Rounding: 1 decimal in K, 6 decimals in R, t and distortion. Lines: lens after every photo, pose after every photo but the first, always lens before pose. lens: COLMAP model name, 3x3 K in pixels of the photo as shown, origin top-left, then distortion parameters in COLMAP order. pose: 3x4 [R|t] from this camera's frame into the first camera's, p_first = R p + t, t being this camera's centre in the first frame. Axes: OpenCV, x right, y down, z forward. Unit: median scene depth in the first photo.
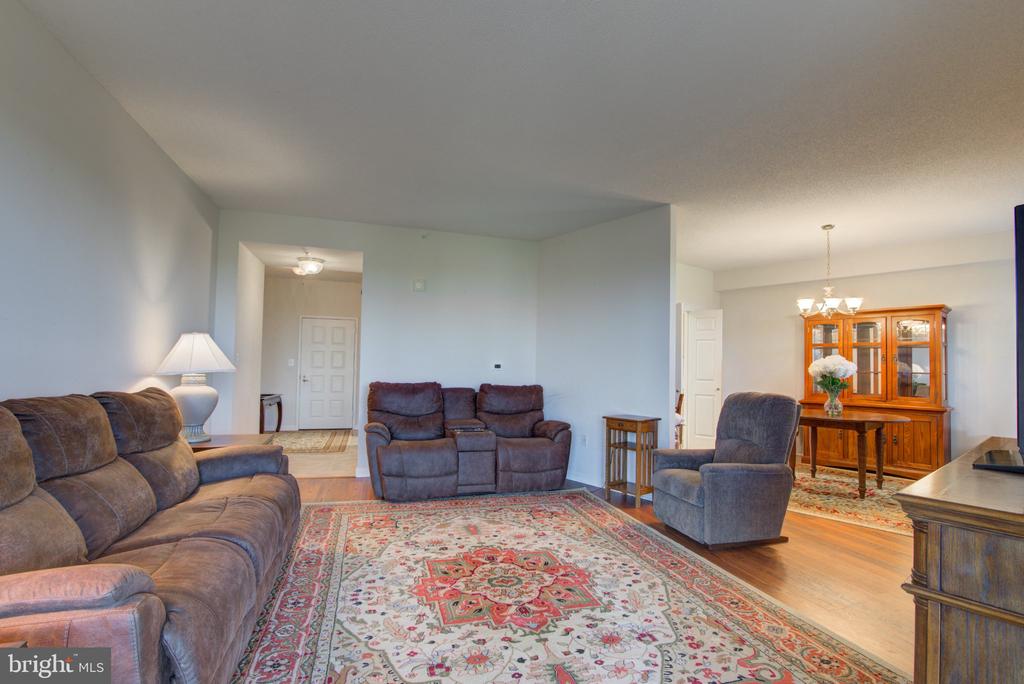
lens RADIAL K [[477.3, 0, 518.7], [0, 477.3, 347.3], [0, 0, 1]] dist [-0.019343, 0.000291]
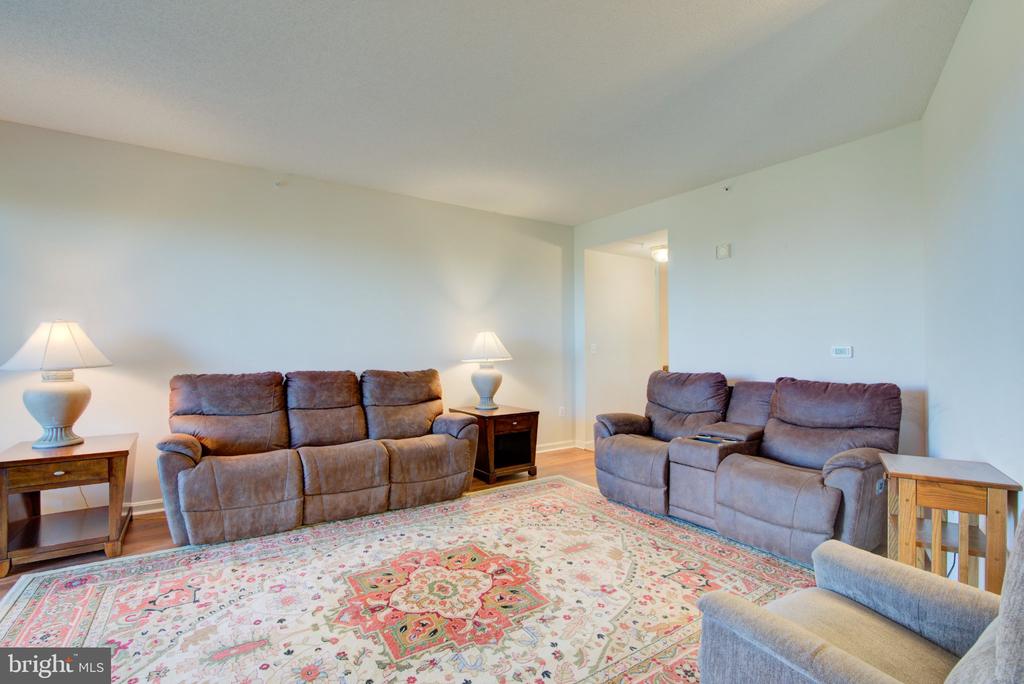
lens RADIAL K [[469.1, 0, 519.8], [0, 469.1, 341.4], [0, 0, 1]] dist [-0.021655, -0.000127]
pose [[0.300587, -0.037554, -0.953015, 0.868311], [0.043185, 0.998736, -0.025734, 0.054075], [0.952776, -0.033421, 0.301829, 0.884065]]
